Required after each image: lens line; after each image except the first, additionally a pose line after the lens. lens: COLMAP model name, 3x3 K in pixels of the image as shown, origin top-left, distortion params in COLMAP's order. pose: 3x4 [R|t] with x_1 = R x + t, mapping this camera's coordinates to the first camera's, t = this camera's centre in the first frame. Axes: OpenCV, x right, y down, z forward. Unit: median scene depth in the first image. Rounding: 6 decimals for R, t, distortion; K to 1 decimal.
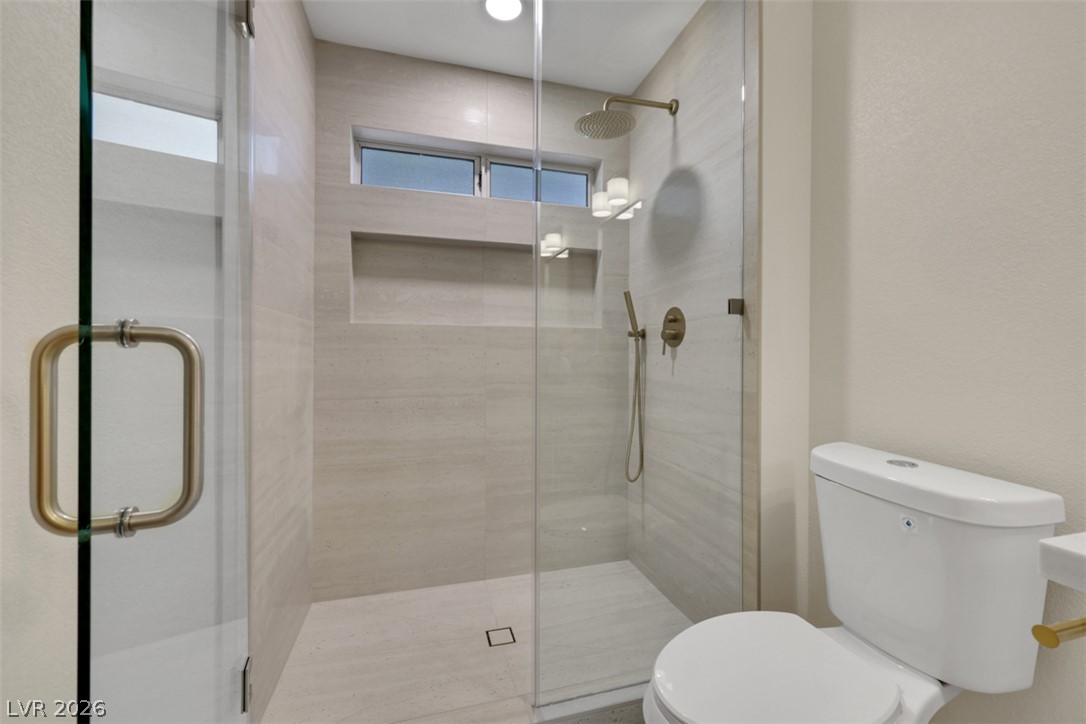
lens RADIAL K [[437.1, 0, 545.6], [0, 437.1, 357.4], [0, 0, 1]] dist [-0.005117, 0.002267]
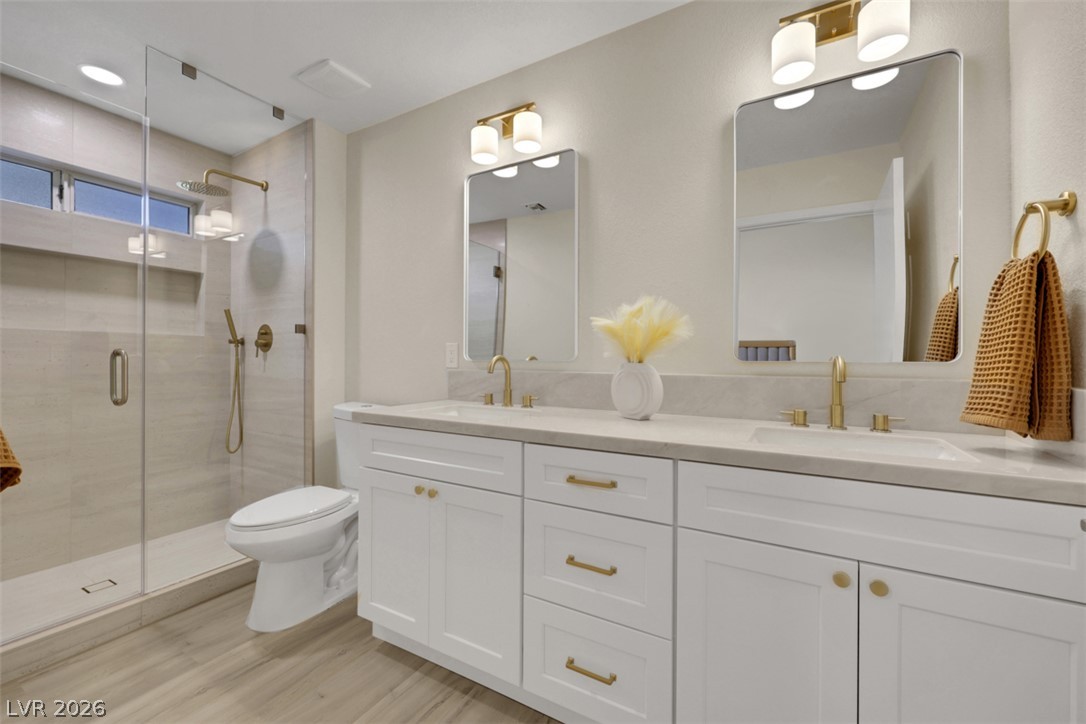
lens RADIAL K [[437.1, 0, 536.2], [0, 437.1, 358.7], [0, 0, 1]] dist [-0.005117, 0.002267]
pose [[0.721556, -0.001073, 0.692355, -0.053289], [0.003181, 0.999993, -0.001766, 0.003601], [-0.692348, 0.003477, 0.721555, -0.600826]]
